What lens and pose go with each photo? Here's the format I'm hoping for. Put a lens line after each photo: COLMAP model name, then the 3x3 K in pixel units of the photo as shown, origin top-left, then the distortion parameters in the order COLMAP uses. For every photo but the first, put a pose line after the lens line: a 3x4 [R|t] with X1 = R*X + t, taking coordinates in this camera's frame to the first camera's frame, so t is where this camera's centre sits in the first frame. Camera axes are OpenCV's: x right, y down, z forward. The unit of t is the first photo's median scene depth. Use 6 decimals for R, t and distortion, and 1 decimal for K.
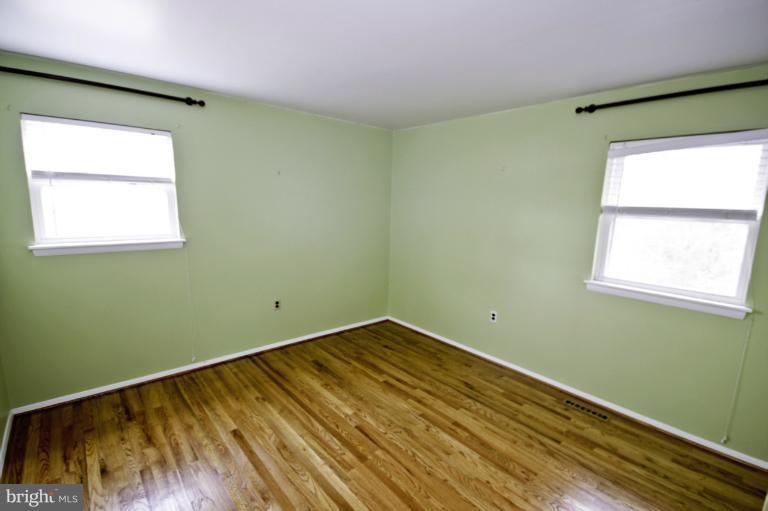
lens RADIAL K [[354.9, 0, 385.0], [0, 354.9, 264.6], [0, 0, 1]] dist [0.015737, -0.012474]
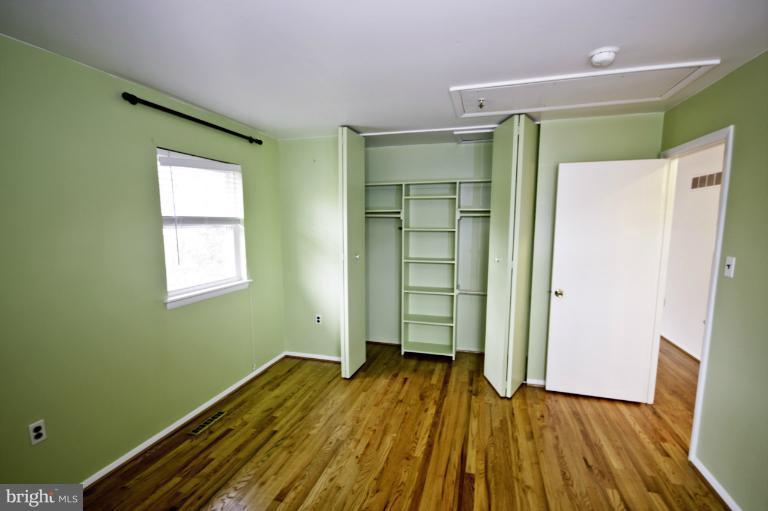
lens RADIAL K [[354.9, 0, 385.0], [0, 354.9, 264.6], [0, 0, 1]] dist [0.015737, -0.012474]
pose [[-0.543963, -0.131743, 0.828703, -0.510322], [0.132614, 0.961689, 0.239933, -0.202688], [-0.828564, 0.240412, -0.505652, 1.095943]]
